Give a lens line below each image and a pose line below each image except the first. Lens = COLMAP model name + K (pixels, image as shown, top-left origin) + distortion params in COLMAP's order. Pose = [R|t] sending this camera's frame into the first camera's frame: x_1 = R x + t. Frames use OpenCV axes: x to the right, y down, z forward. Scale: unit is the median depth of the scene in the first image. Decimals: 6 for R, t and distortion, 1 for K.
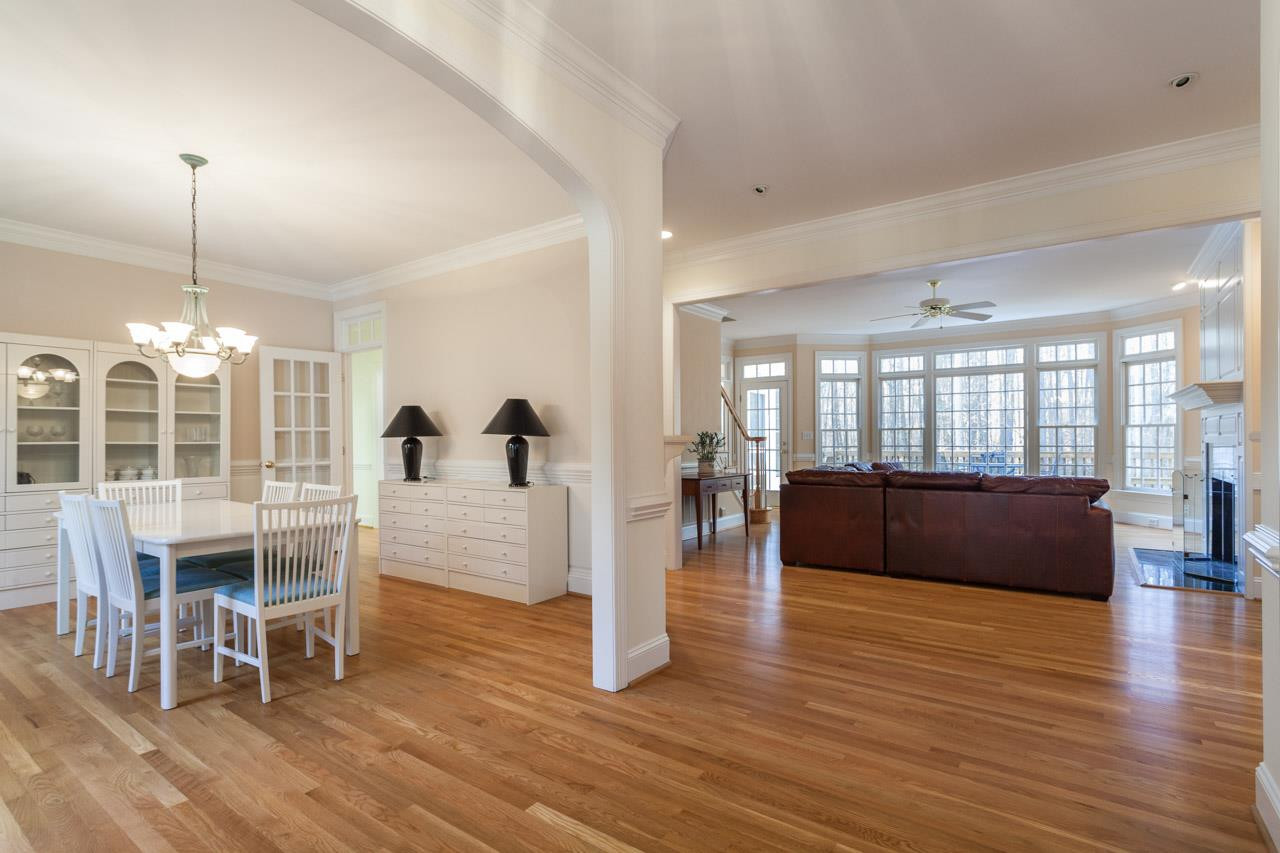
lens RADIAL K [[623.2, 0, 637.5], [0, 623.2, 434.6], [0, 0, 1]] dist [-0.000063, -0.000056]
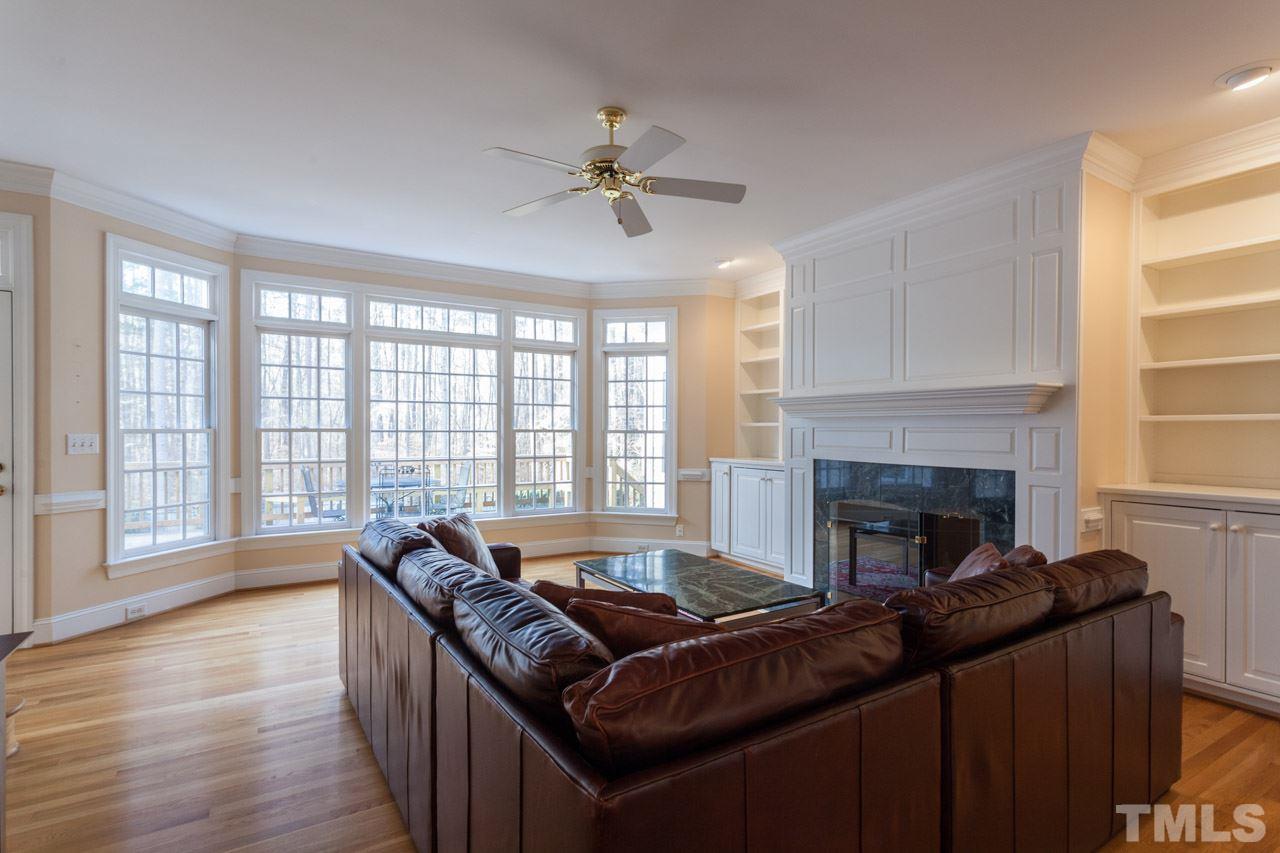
lens RADIAL K [[623.2, 0, 637.0], [0, 623.2, 431.6], [0, 0, 1]] dist [-0.000063, -0.000056]
pose [[0.368323, 0.003086, 0.929693, 0.046803], [-0.012235, 0.999924, 0.001528, -0.013691], [-0.929617, -0.011938, 0.368333, 0.600636]]
